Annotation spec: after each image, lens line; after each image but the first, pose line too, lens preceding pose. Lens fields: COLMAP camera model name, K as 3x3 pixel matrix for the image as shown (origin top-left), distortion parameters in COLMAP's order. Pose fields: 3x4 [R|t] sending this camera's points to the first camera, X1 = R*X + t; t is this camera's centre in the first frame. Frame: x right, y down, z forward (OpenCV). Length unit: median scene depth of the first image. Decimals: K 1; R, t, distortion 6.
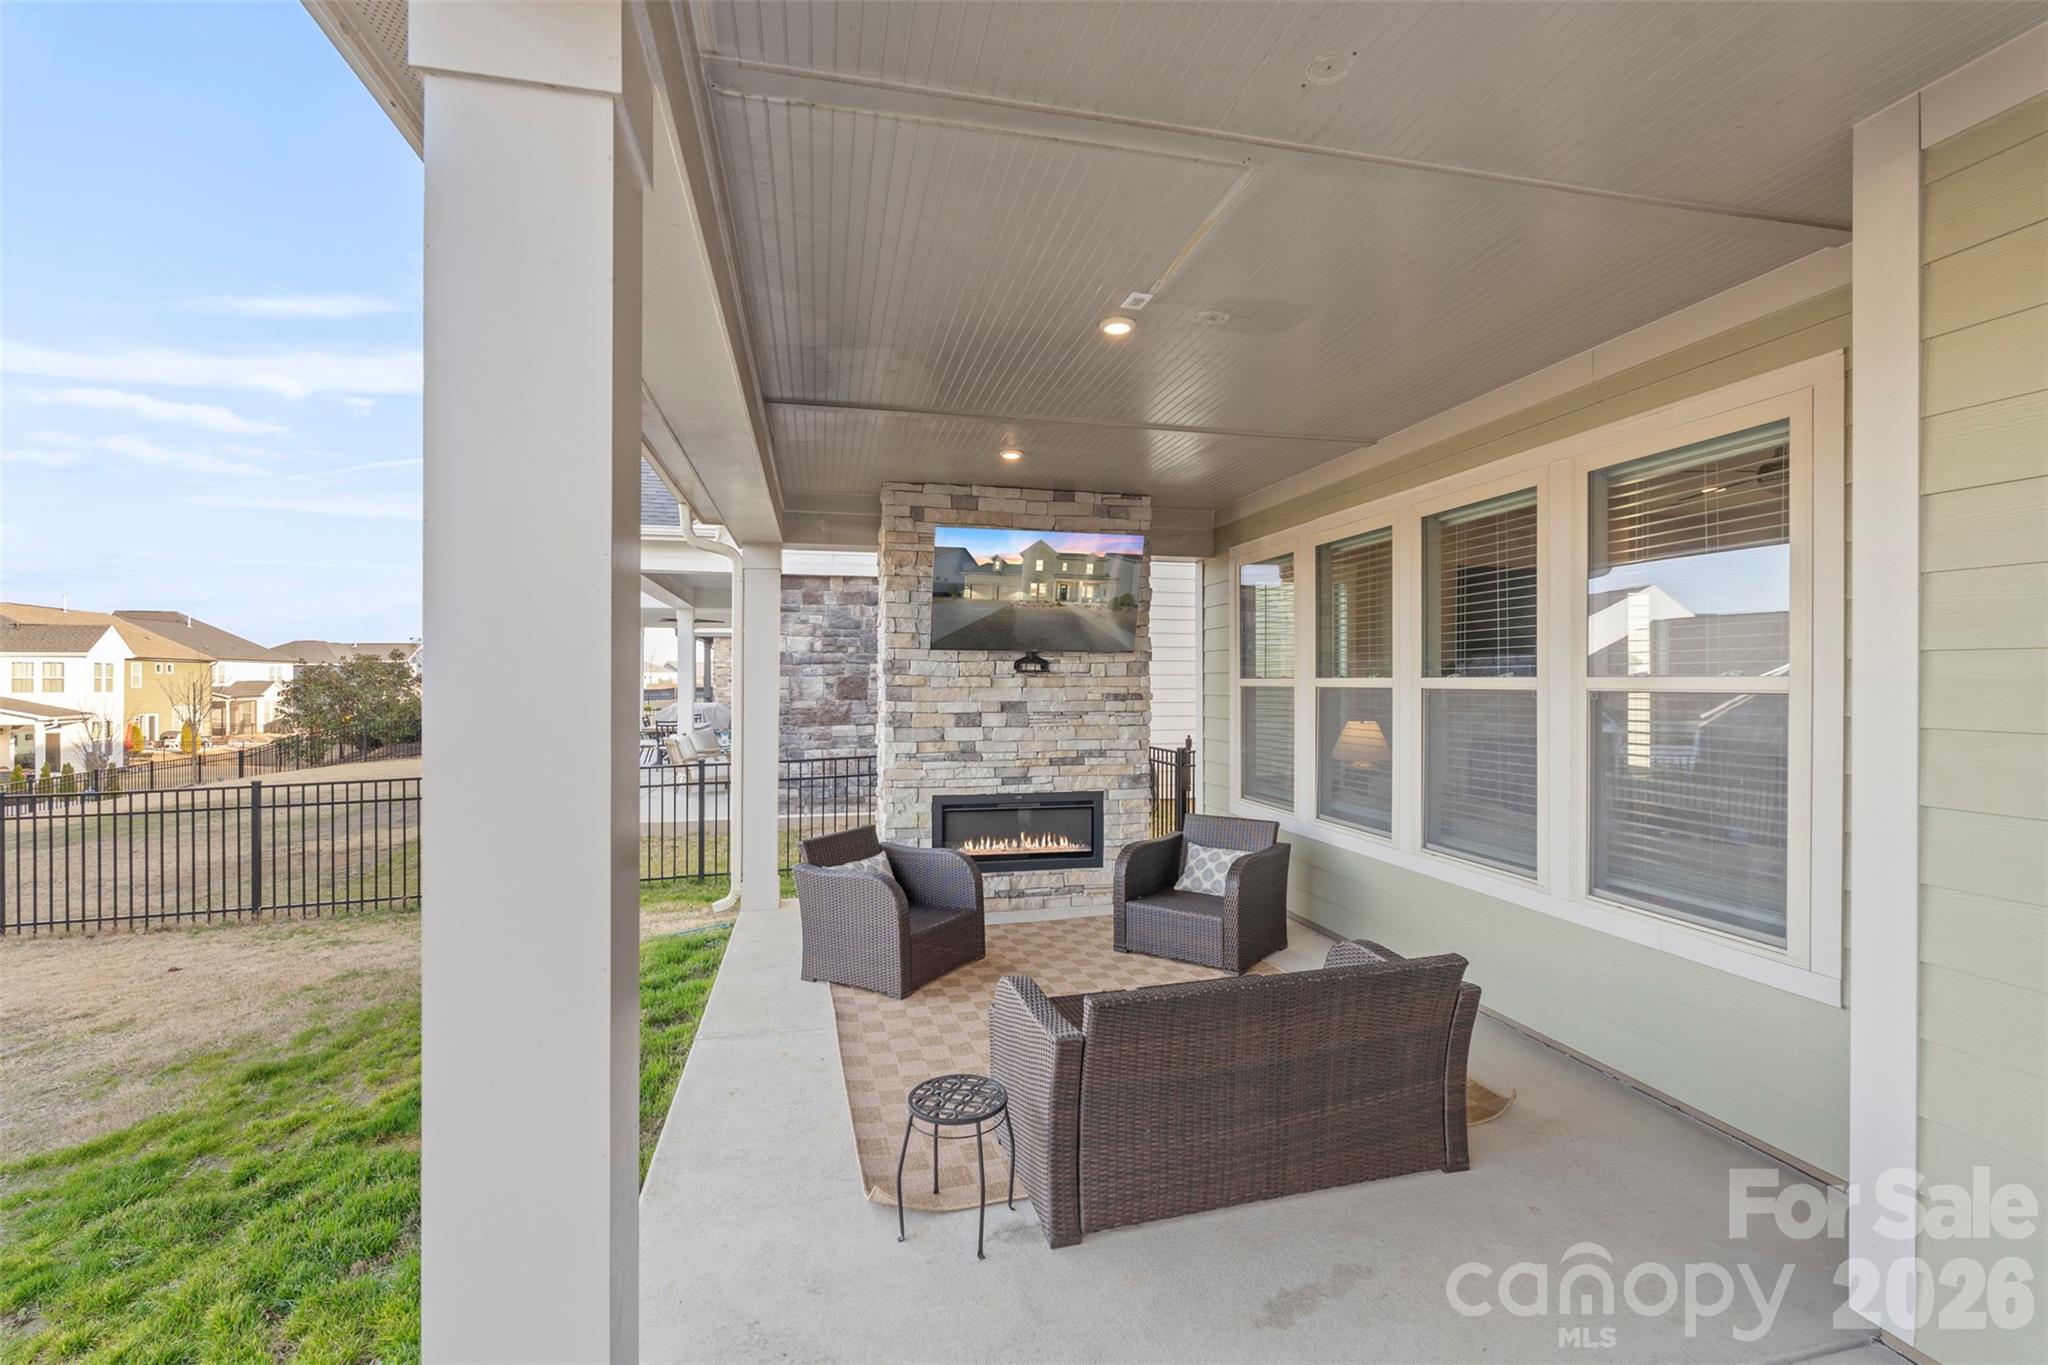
lens RADIAL K [[917.9, 0, 1024.0], [0, 917.9, 682.5], [0, 0, 1]] dist [-0.001536, 0.000132]
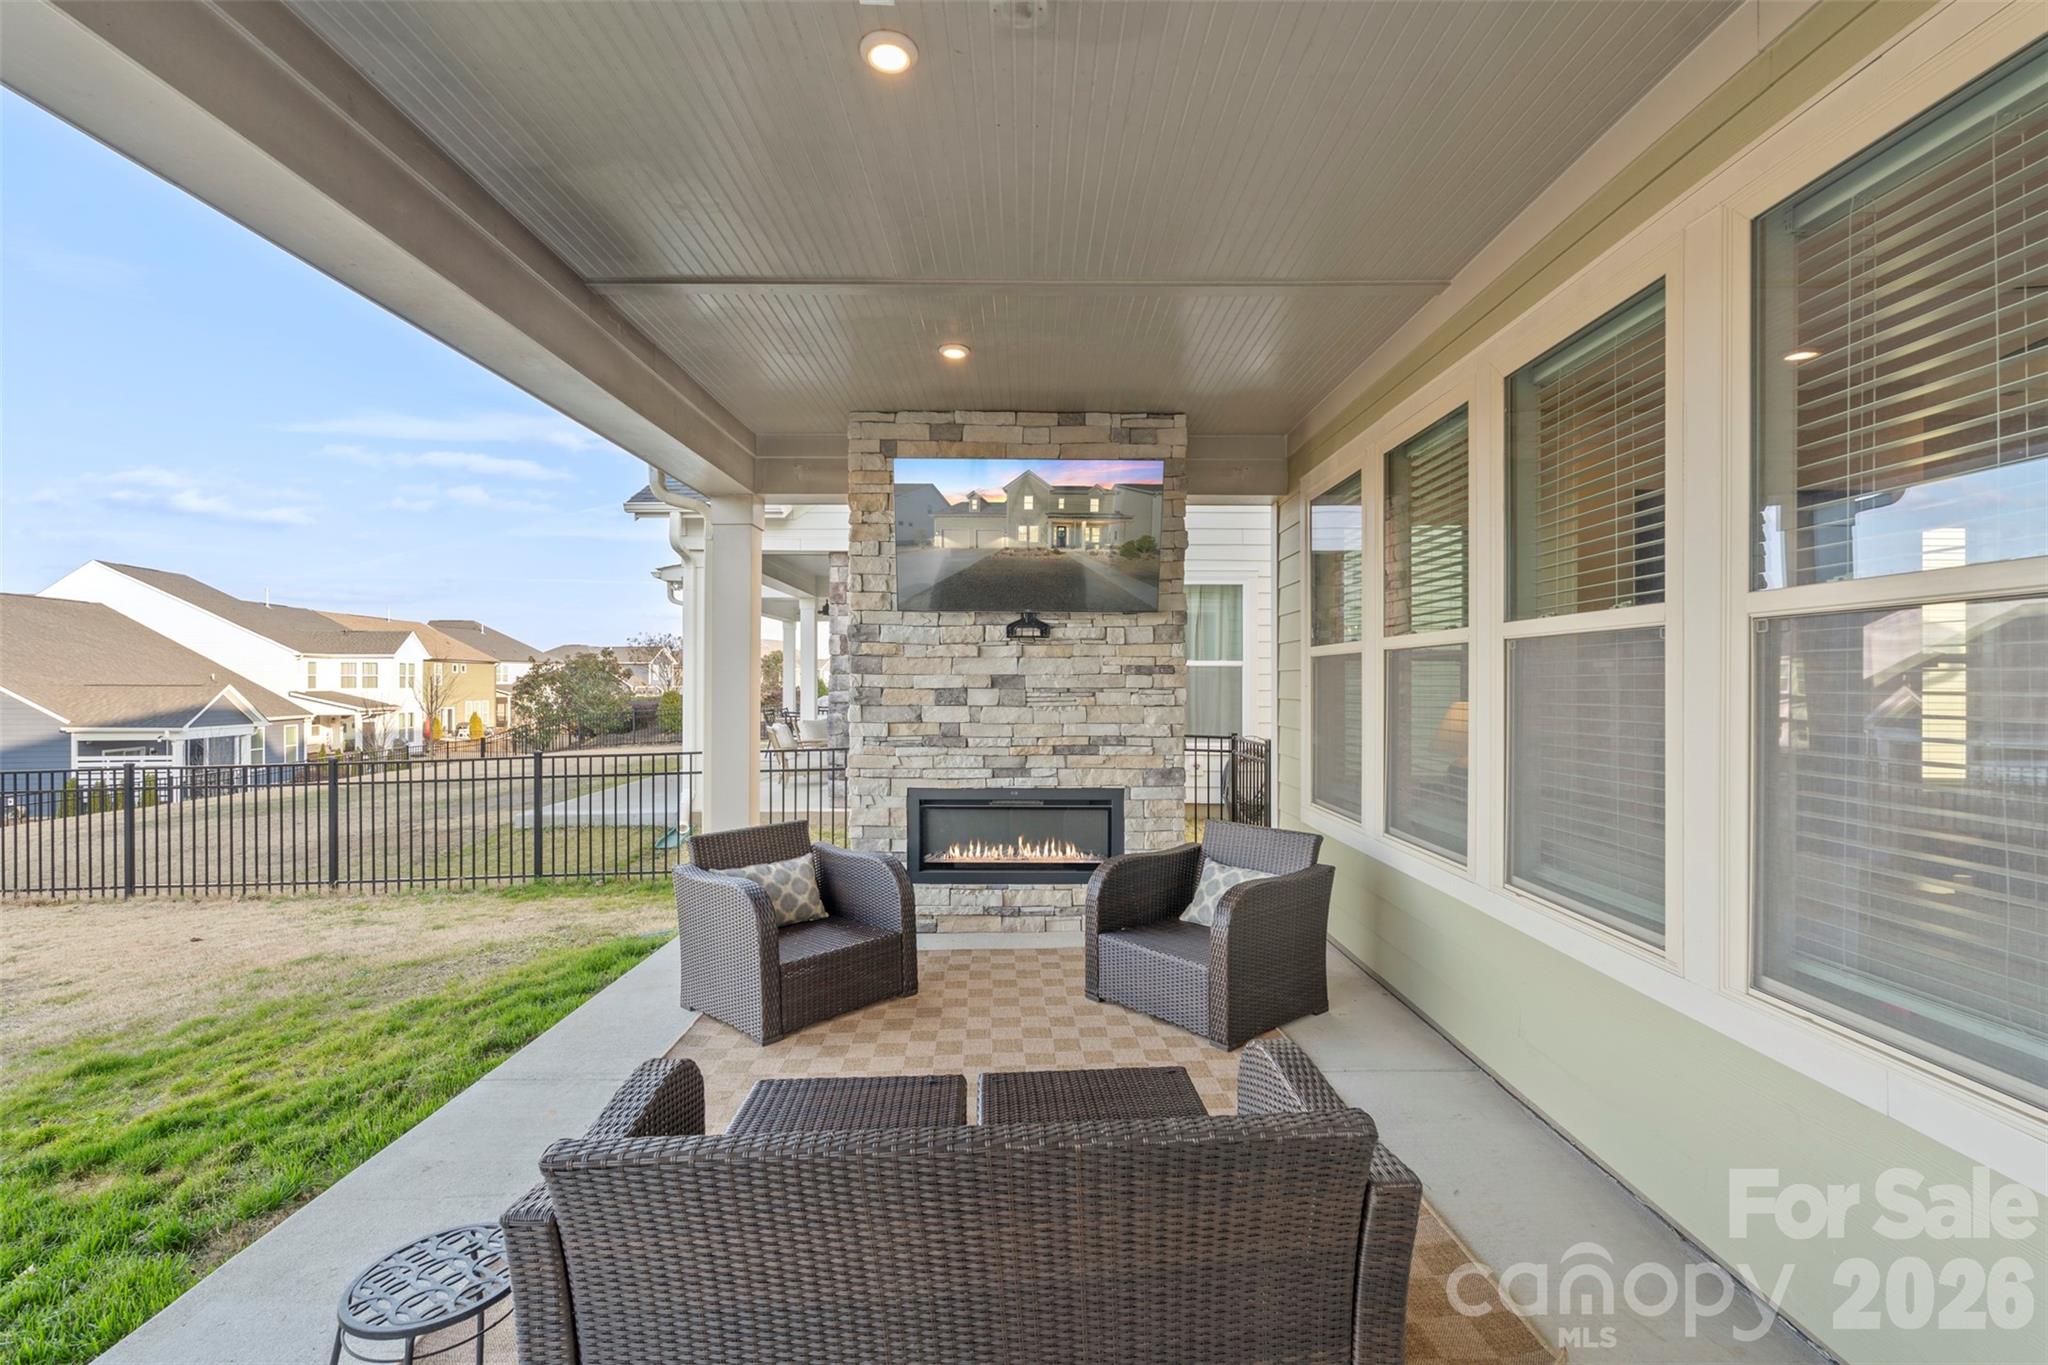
lens RADIAL K [[914.6, 0, 1021.0], [0, 914.6, 684.5], [0, 0, 1]] dist [-0.002046, 0.000295]
pose [[0.974677, 0.001020, -0.223617, 0.181693], [-0.000841, 0.999999, 0.000894, 0.028516], [0.223617, -0.000683, 0.974677, 0.214566]]
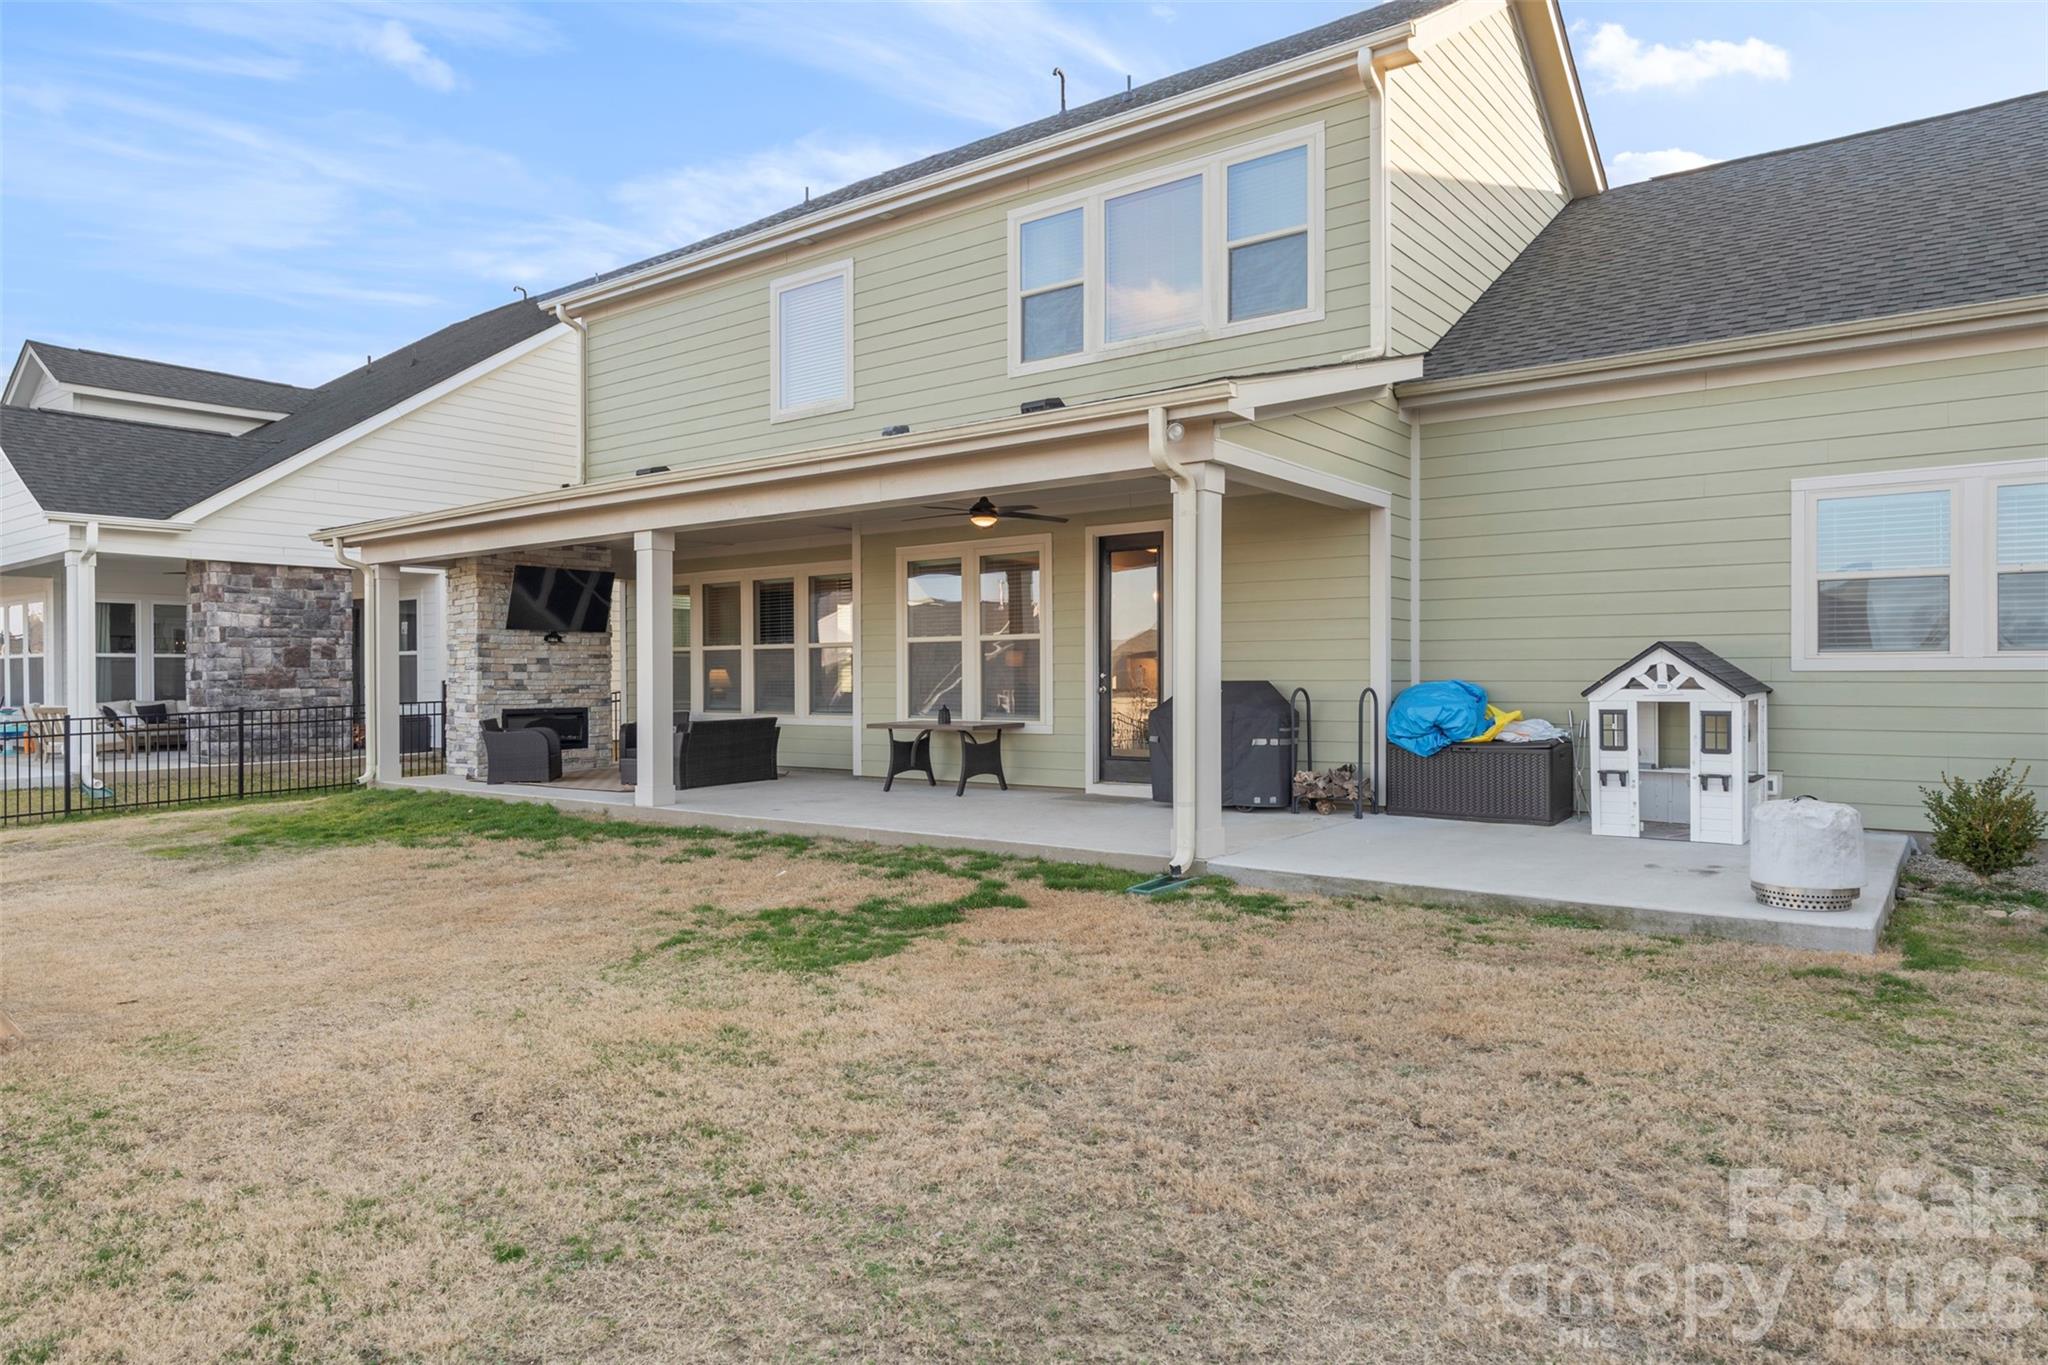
lens RADIAL K [[1281.4, 0, 1024.0], [0, 1281.4, 682.5], [0, 0, 1]] dist [-0.002737, -0.000407]
pose [[0.777249, -0.007267, 0.629151, -0.881251], [0.004966, 0.999973, 0.005415, 0.060636], [-0.629174, -0.001084, 0.777264, -1.610504]]
